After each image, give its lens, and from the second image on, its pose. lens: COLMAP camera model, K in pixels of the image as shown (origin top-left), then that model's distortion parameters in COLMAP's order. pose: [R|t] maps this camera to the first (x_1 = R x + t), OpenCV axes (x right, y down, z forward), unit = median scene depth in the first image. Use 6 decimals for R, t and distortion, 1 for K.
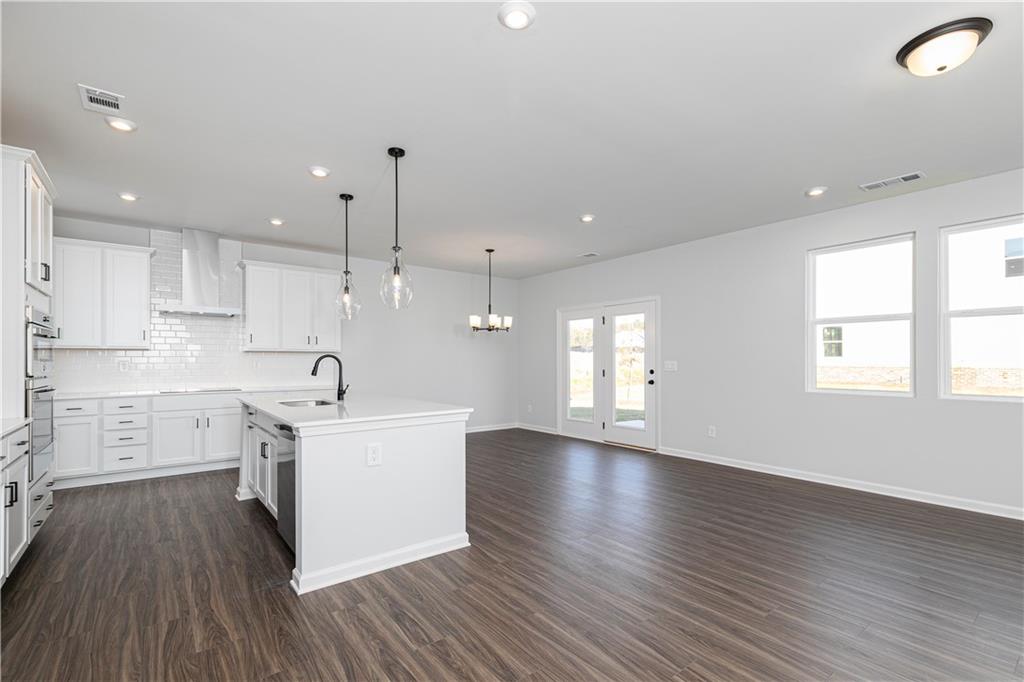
lens RADIAL K [[462.3, 0, 506.2], [0, 462.3, 358.0], [0, 0, 1]] dist [0.009290, -0.000616]
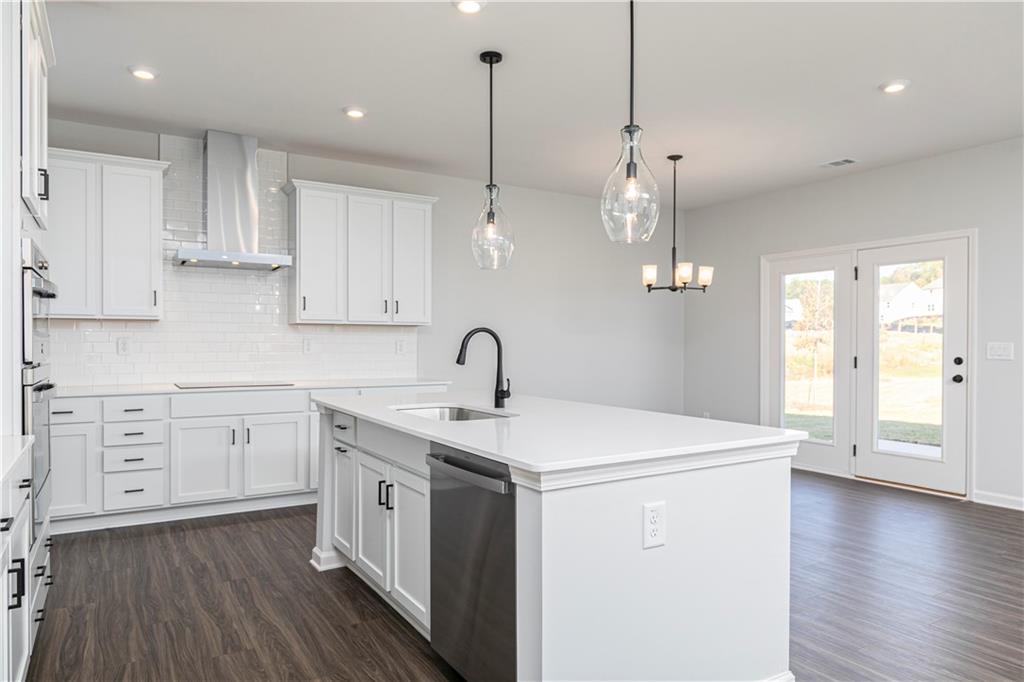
lens RADIAL K [[663.8, 0, 510.3], [0, 663.8, 346.0], [0, 0, 1]] dist [-0.001886, -0.000078]
pose [[0.994014, 0.005260, -0.109124, -0.232833], [-0.003872, 0.999909, 0.012927, 0.004220], [0.109182, -0.012427, 0.993944, 0.173302]]
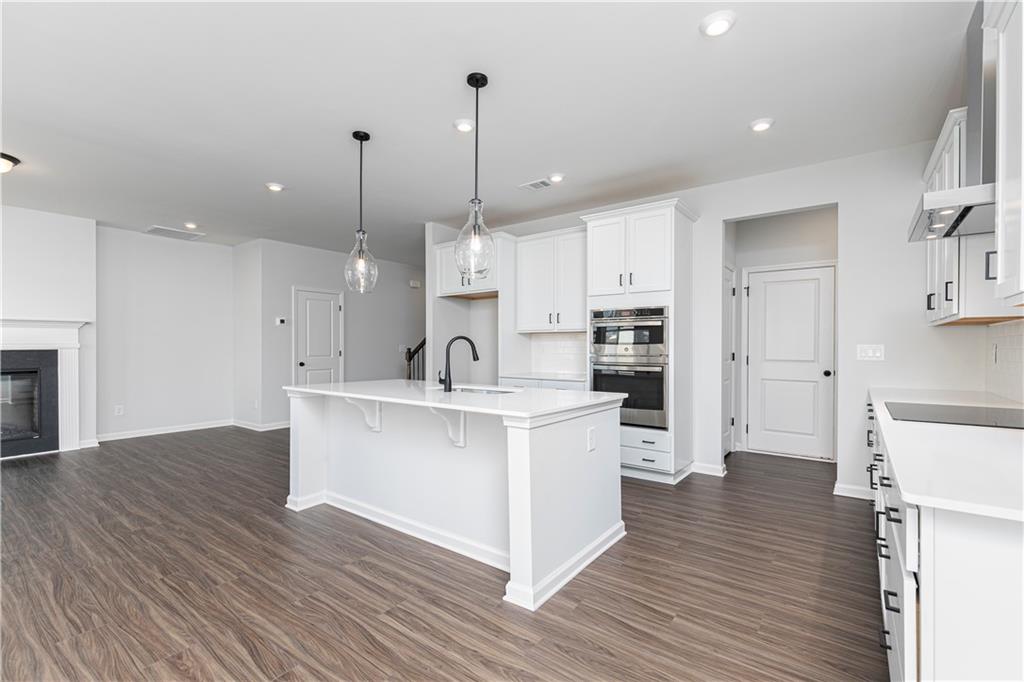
lens RADIAL K [[457.1, 0, 507.0], [0, 457.1, 346.1], [0, 0, 1]] dist [0.009231, -0.000402]
pose [[-0.964762, 0.004206, -0.263092, -0.222851], [0.005126, 0.999983, -0.002812, 0.011057], [0.263075, -0.004062, -0.964767, 1.640664]]
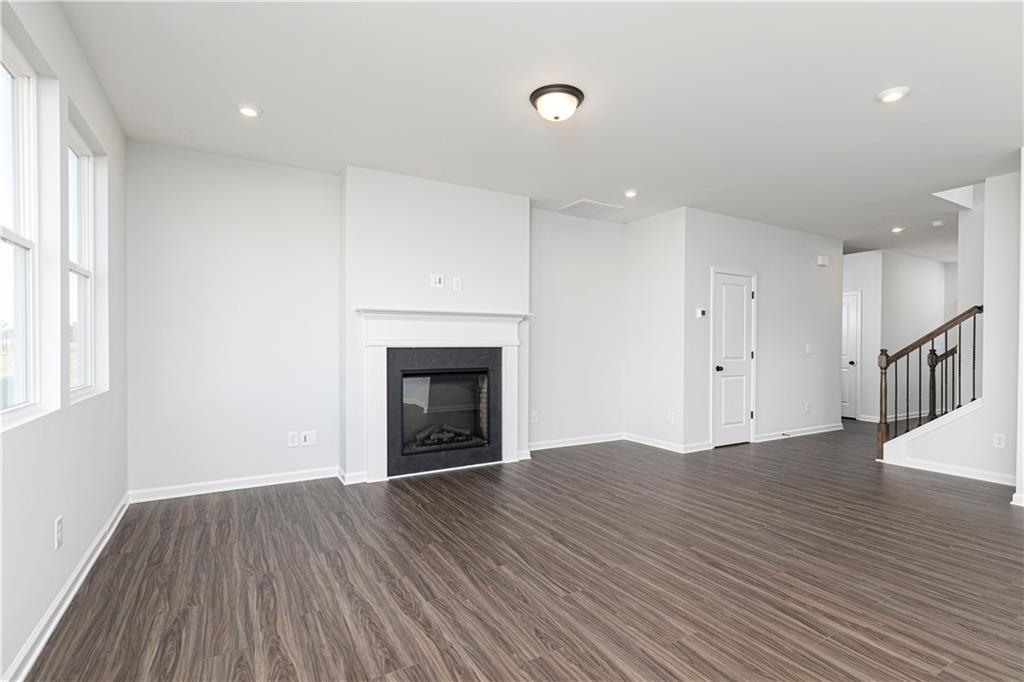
lens RADIAL K [[483.7, 0, 512.5], [0, 483.7, 346.1], [0, 0, 1]] dist [-0.001542, -0.000365]
pose [[-0.993099, -0.003430, 0.117227, 0.479253], [-0.003563, 0.999993, -0.000929, 0.009285], [-0.117223, -0.001341, -0.993105, 1.249999]]
